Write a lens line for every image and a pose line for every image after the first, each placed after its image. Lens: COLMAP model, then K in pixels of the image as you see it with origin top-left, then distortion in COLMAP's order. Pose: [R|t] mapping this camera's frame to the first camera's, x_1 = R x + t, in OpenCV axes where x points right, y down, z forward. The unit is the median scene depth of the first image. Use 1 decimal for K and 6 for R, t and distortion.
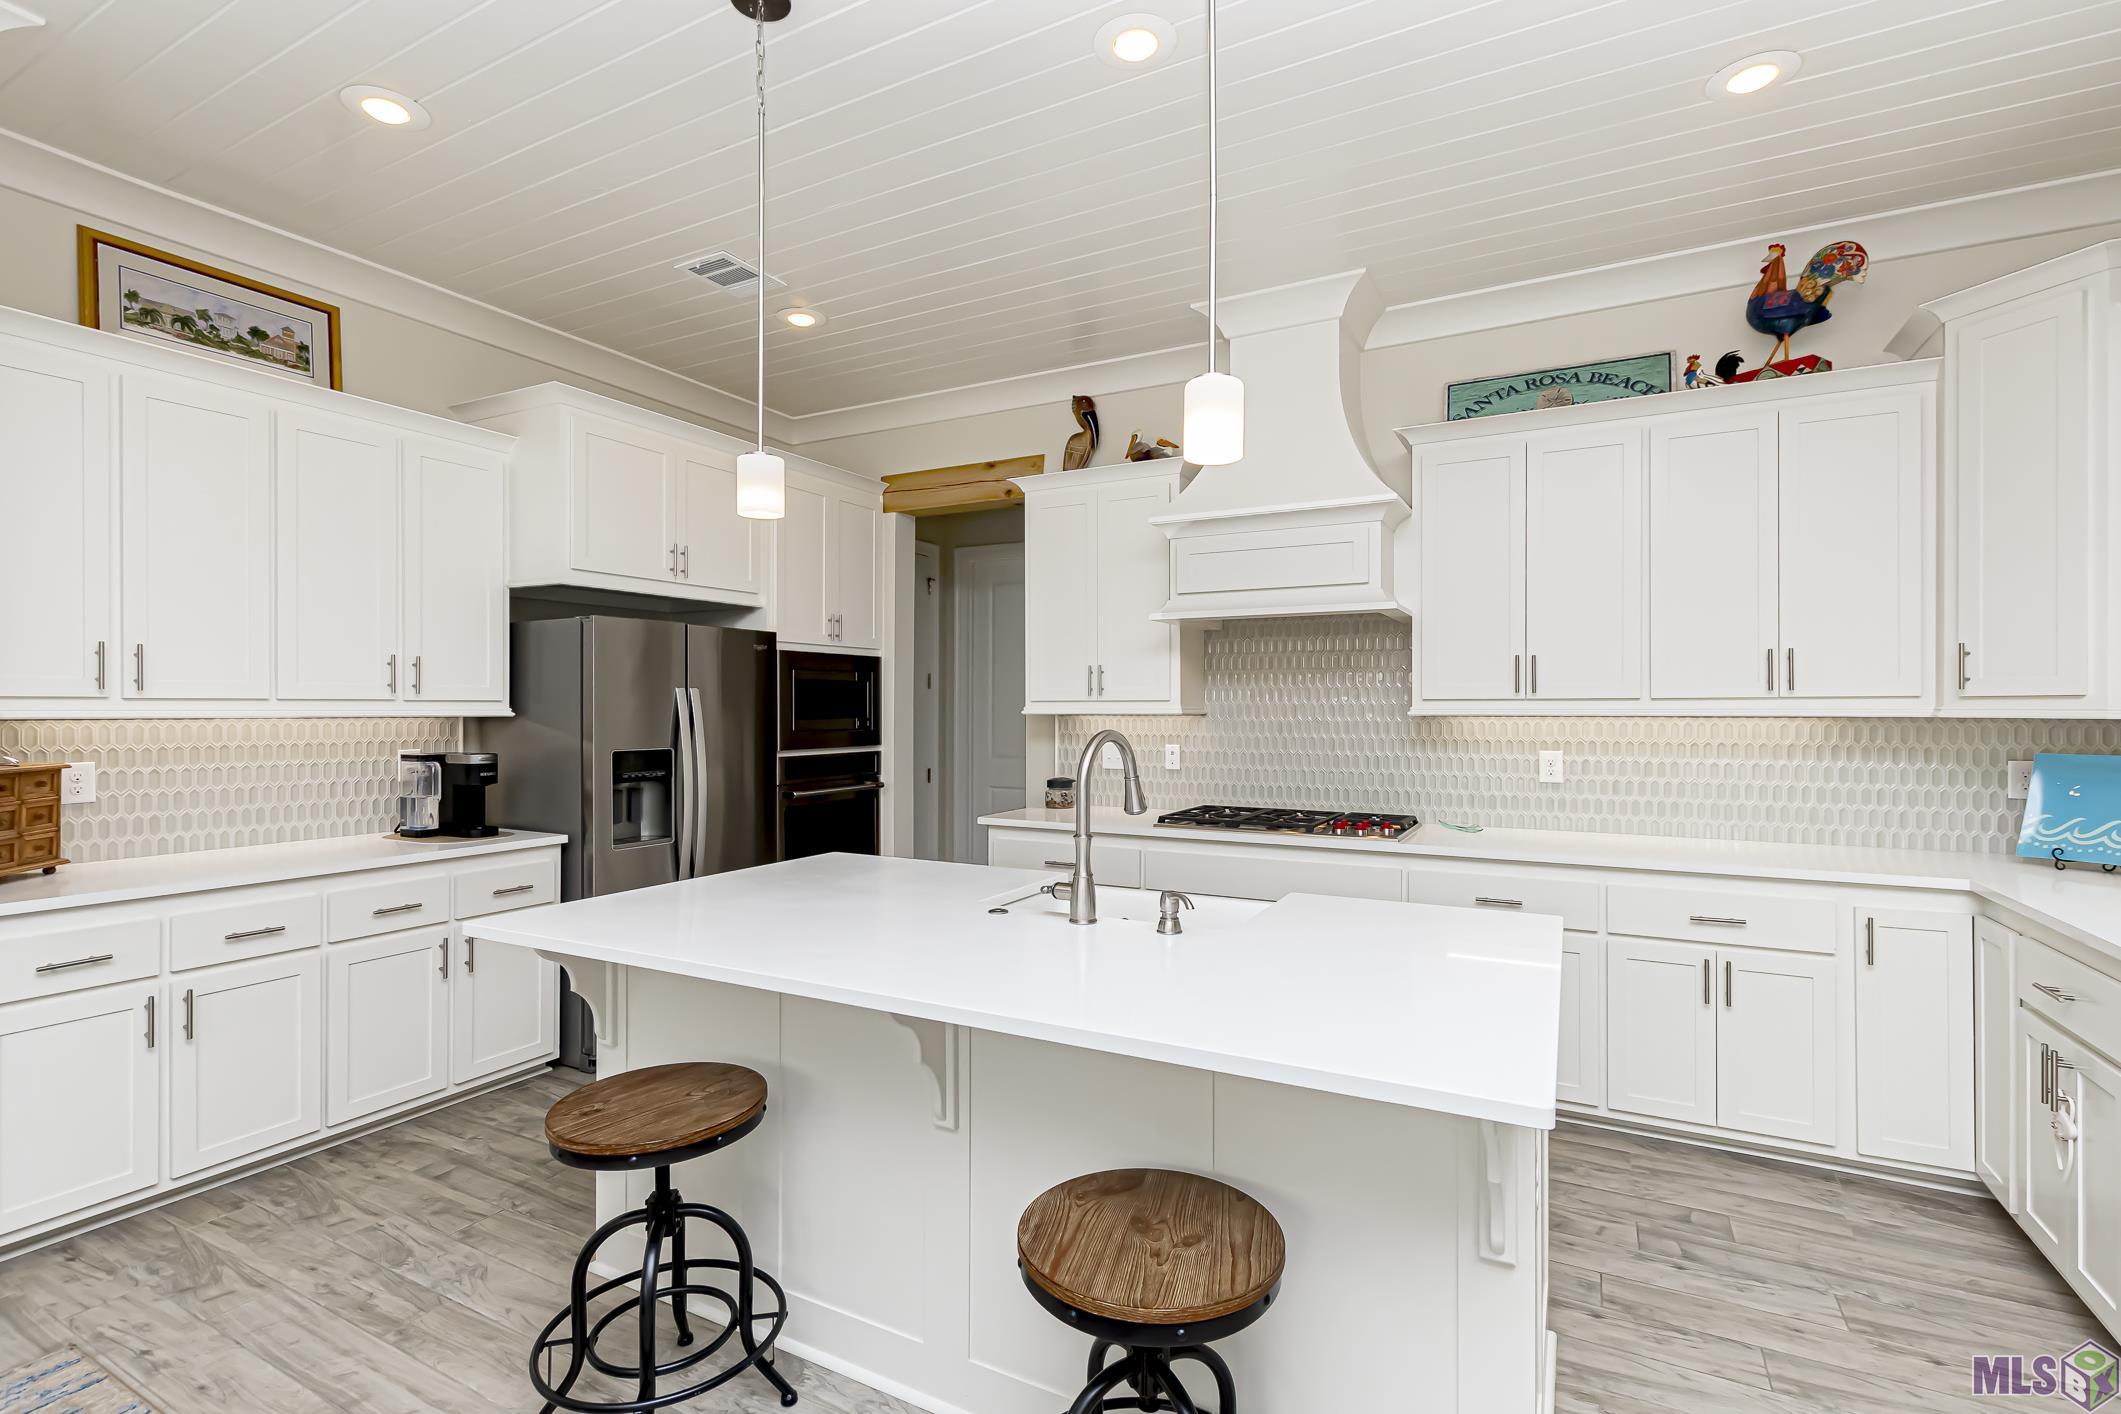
lens RADIAL K [[892.0, 0, 1153.2], [0, 892.0, 709.9], [0, 0, 1]] dist [0.001153, -0.000191]
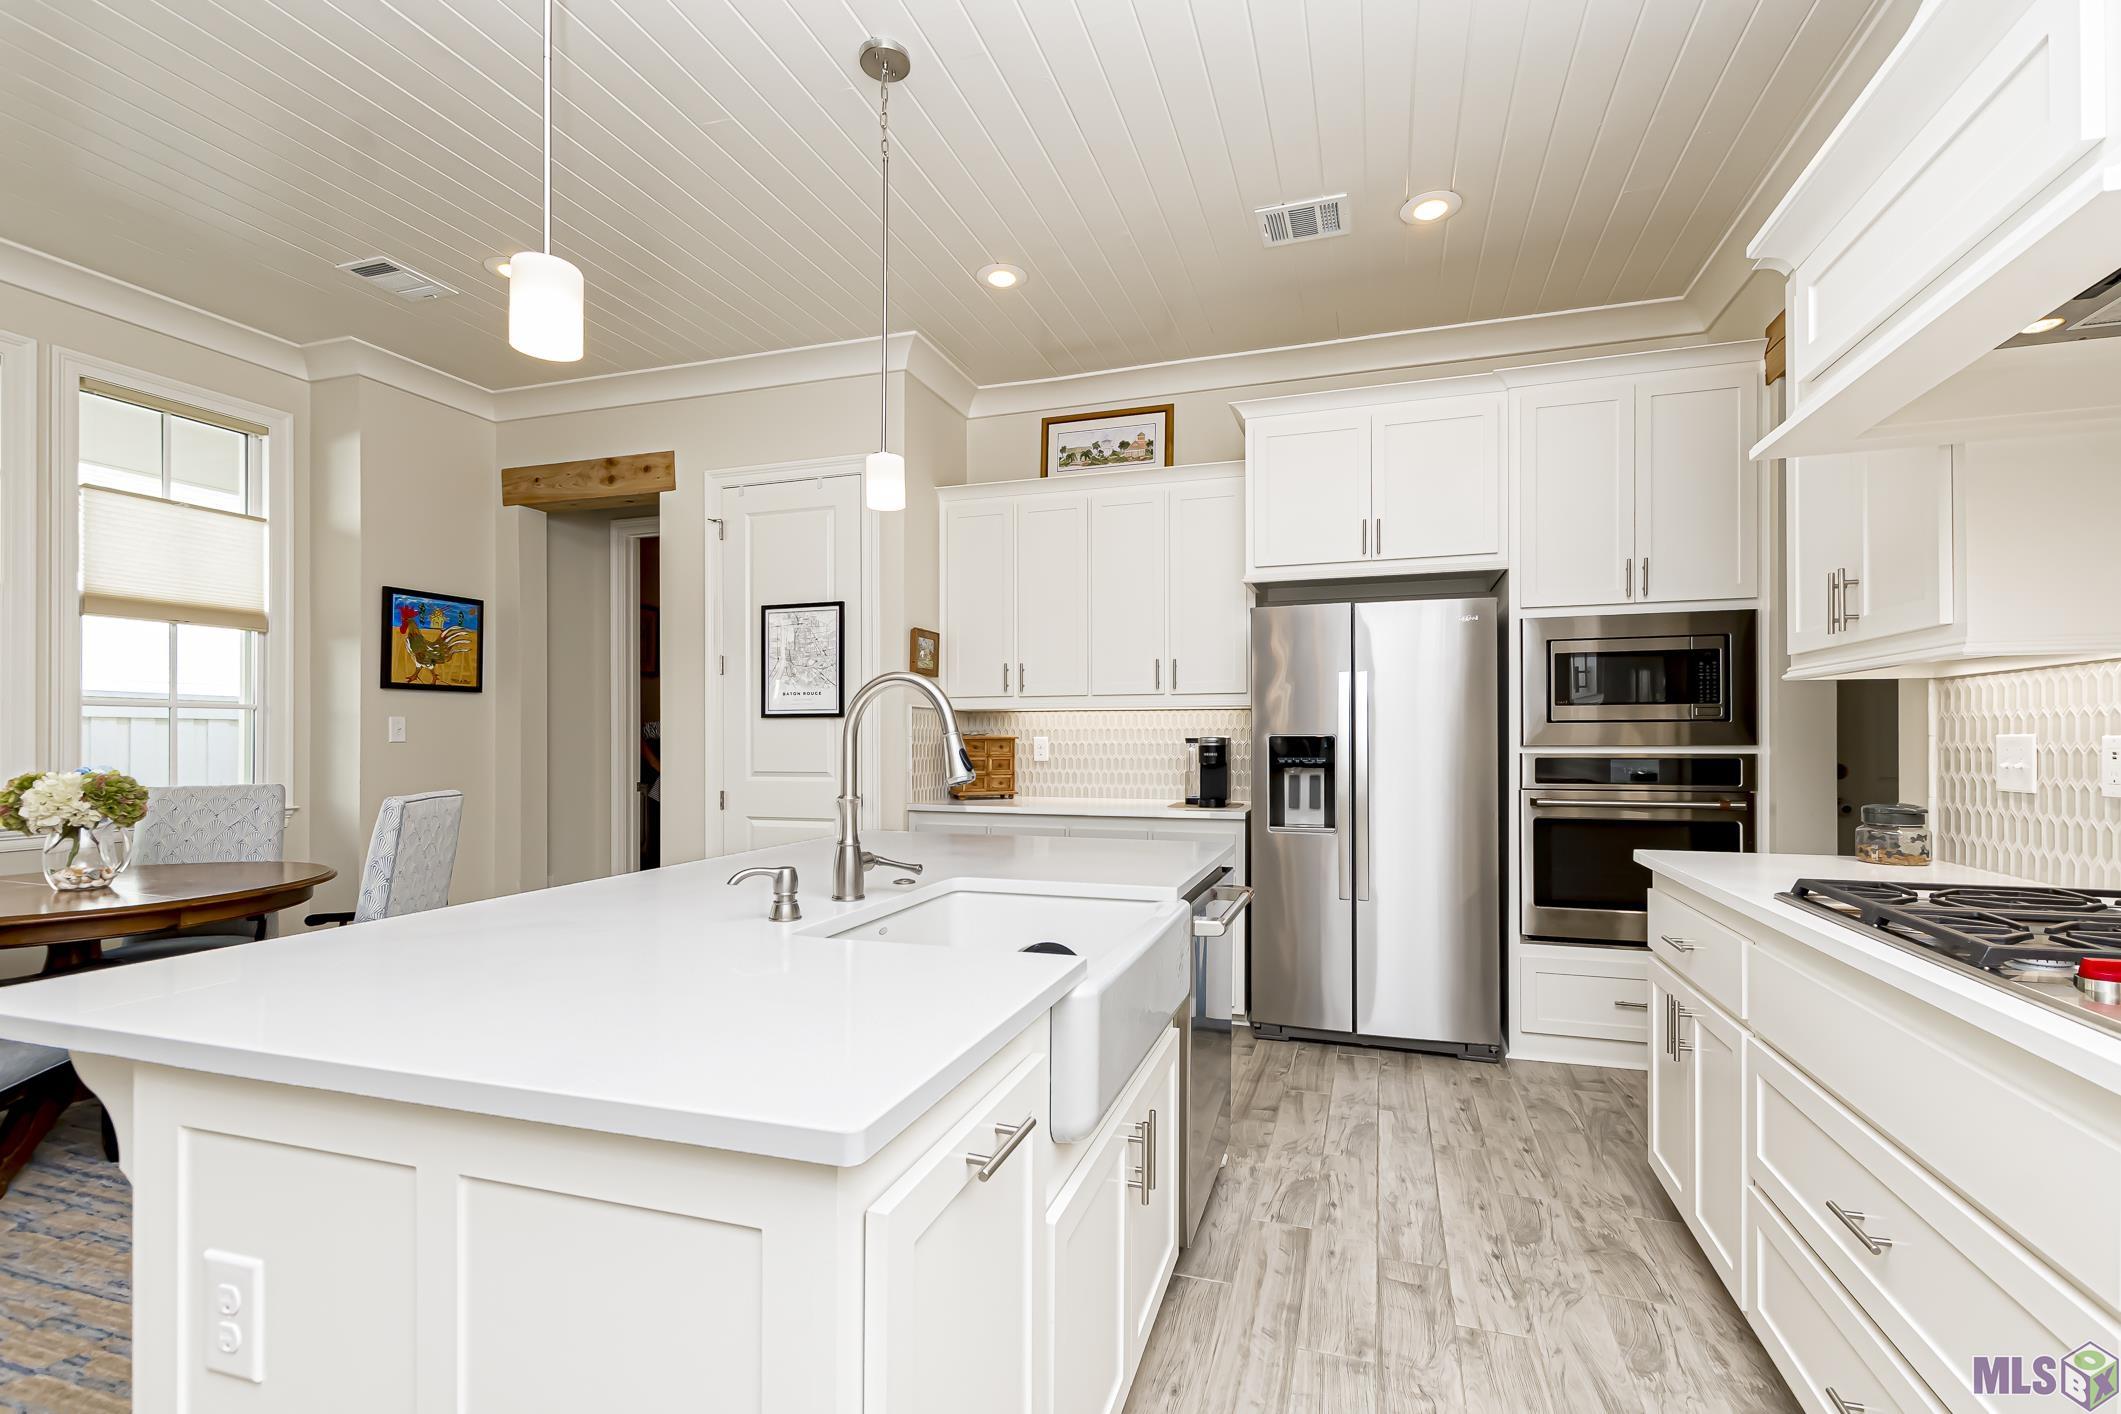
lens RADIAL K [[976.9, 0, 1067.5], [0, 976.9, 725.8], [0, 0, 1]] dist [0.002471, -0.000871]
pose [[0.142791, -0.014008, -0.989654, 0.492939], [0.004582, 0.999898, -0.013492, 0.049279], [0.989742, -0.002609, 0.142841, 0.617507]]
